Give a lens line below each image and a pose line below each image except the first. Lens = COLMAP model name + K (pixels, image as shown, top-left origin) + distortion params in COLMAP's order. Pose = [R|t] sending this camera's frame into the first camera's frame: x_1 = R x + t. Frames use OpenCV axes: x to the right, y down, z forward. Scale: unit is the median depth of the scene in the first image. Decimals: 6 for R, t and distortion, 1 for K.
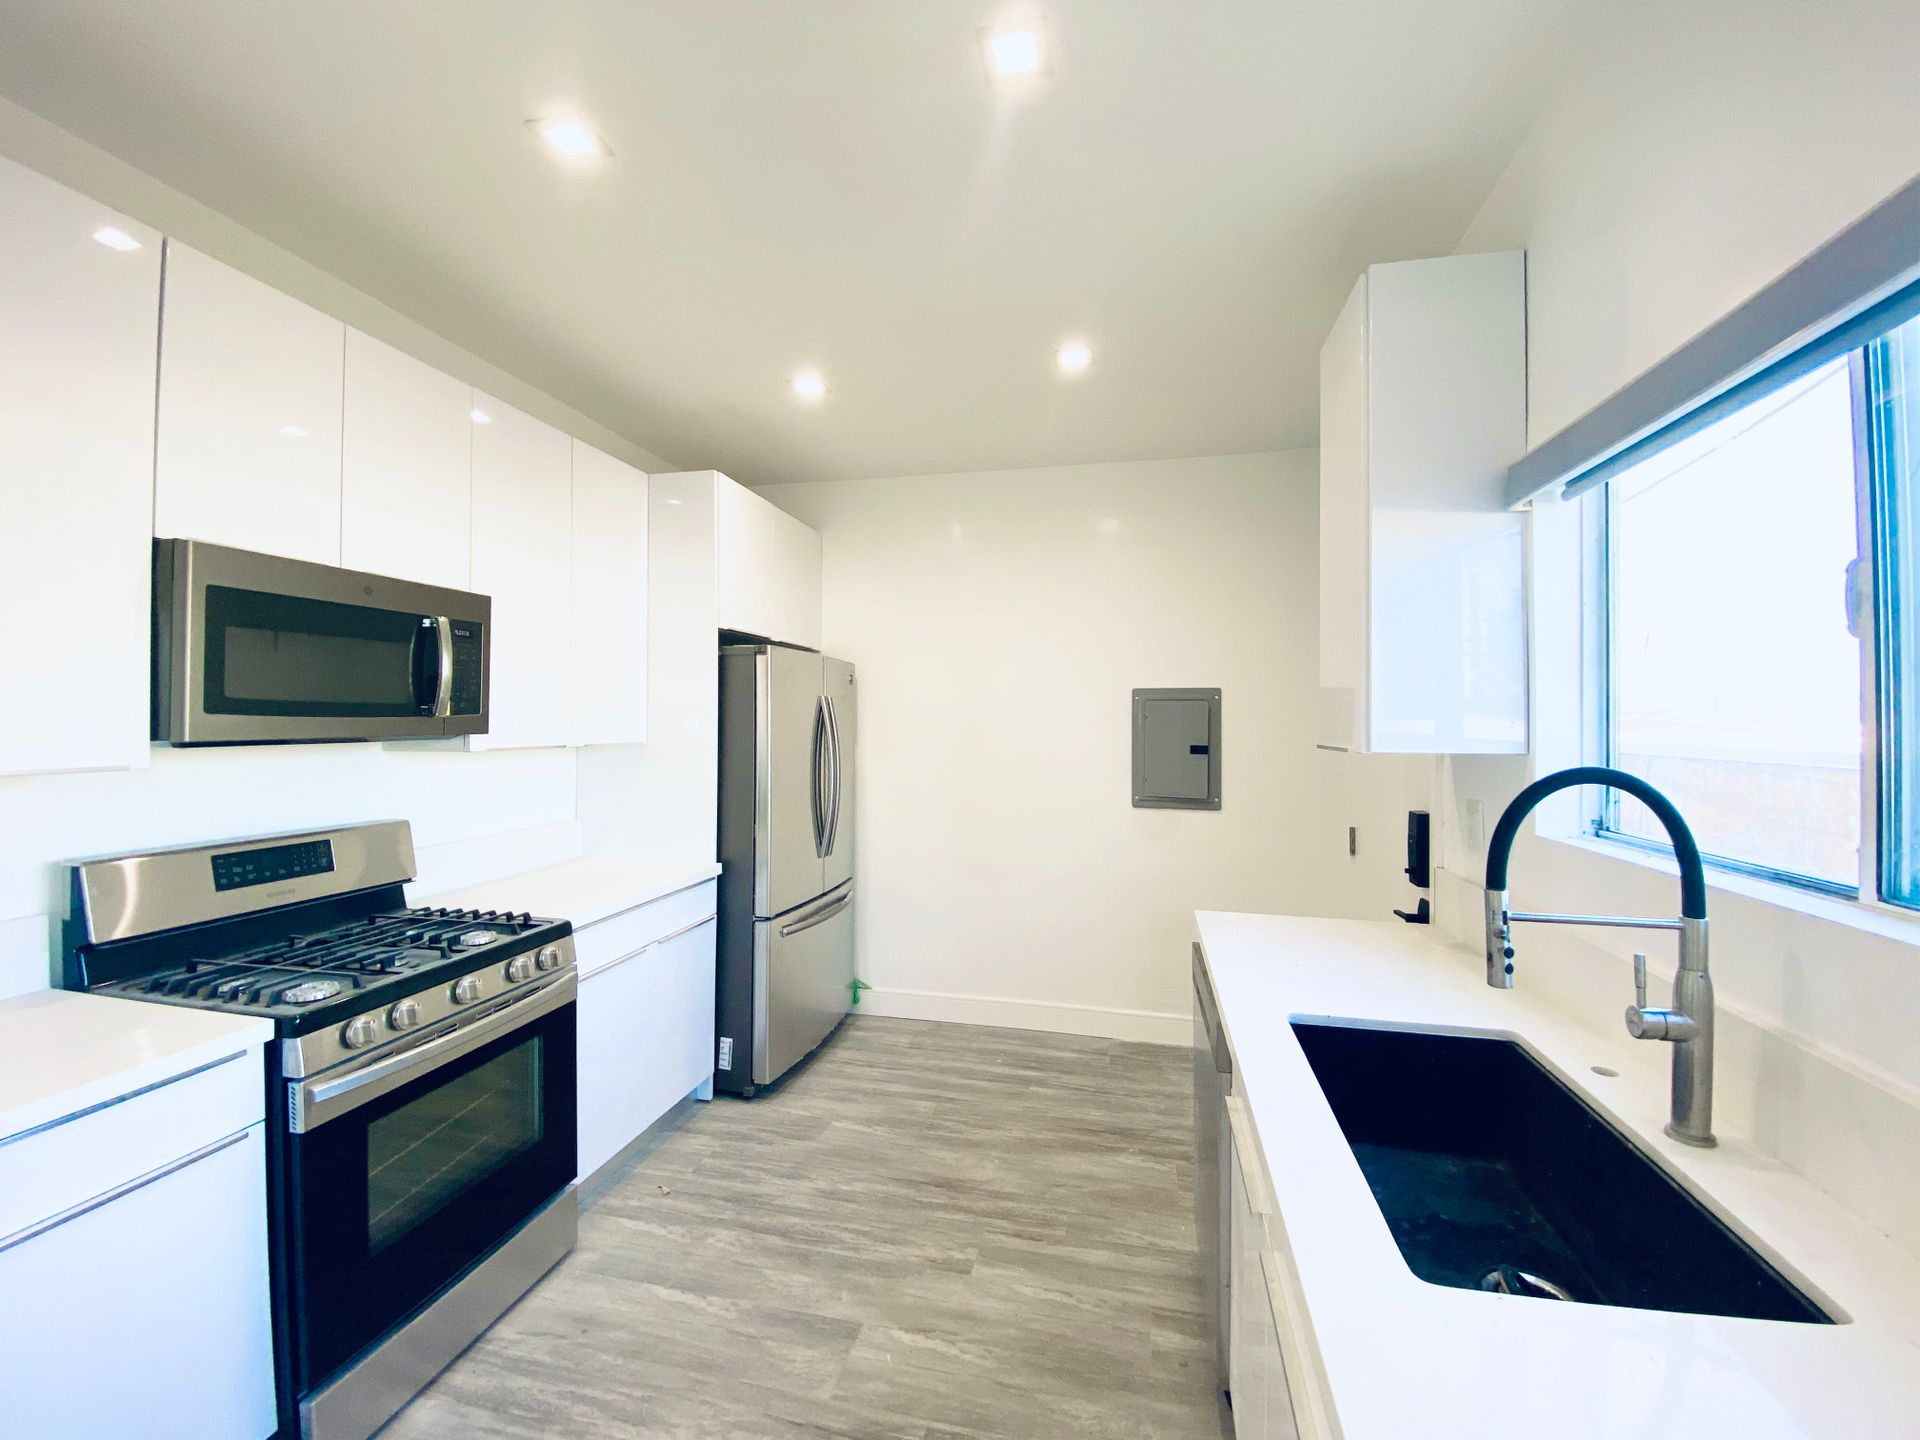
lens RADIAL K [[770.0, 0, 949.5], [0, 770.0, 720.1], [0, 0, 1]] dist [-0.036989, -0.000934]
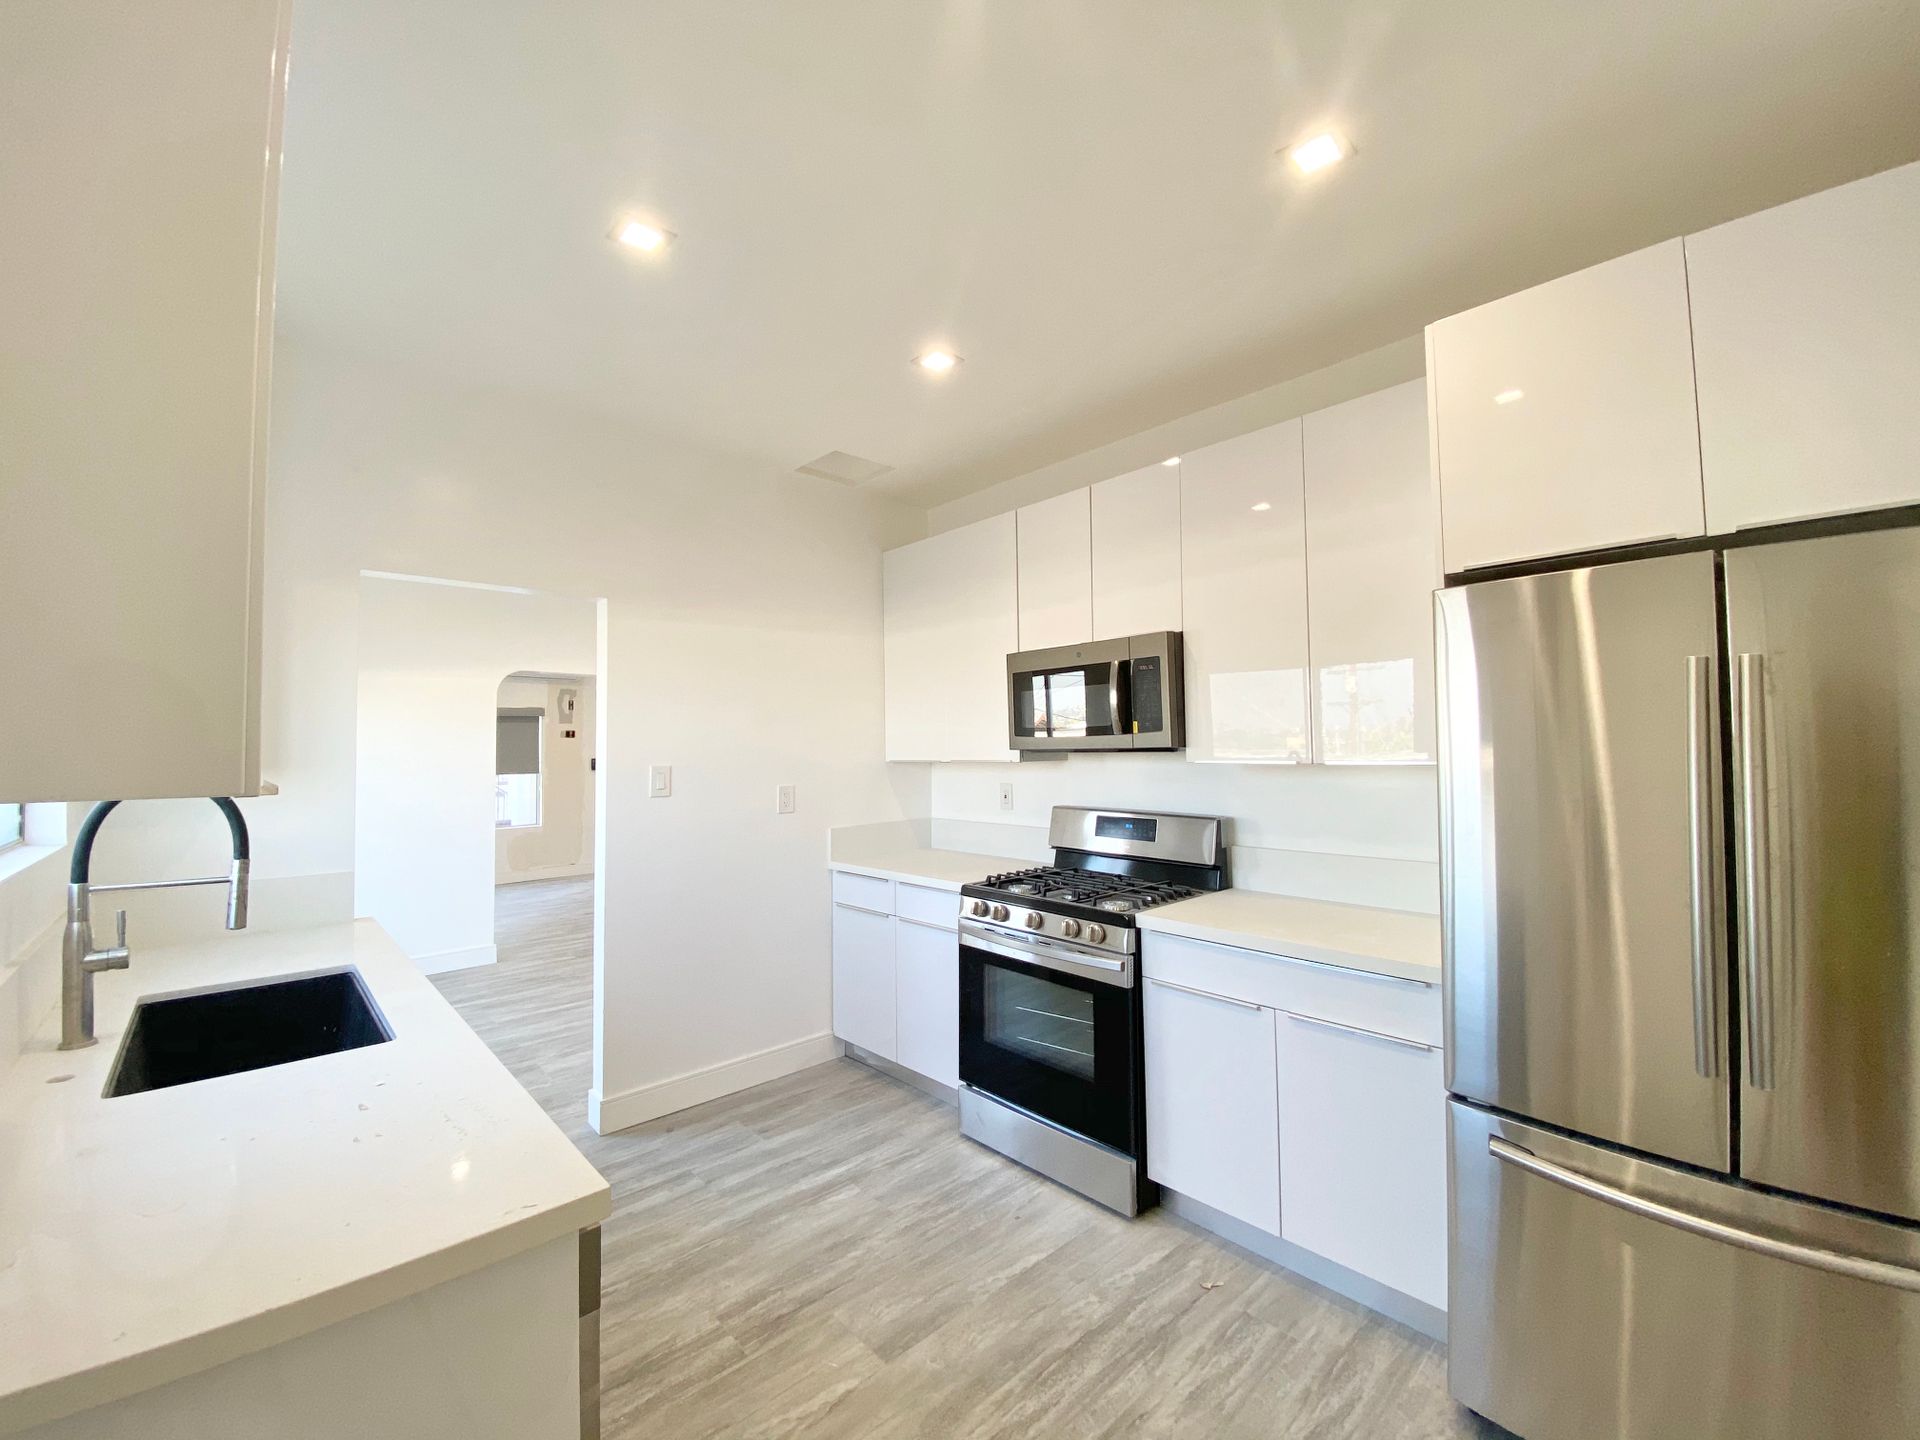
lens RADIAL K [[770.0, 0, 961.7], [0, 770.0, 722.3], [0, 0, 1]] dist [-0.036989, -0.000934]
pose [[-0.552030, -0.031645, -0.833224, 0.700439], [0.002113, 0.999223, -0.039349, 0.035339], [0.833822, -0.023482, -0.551534, 1.758147]]
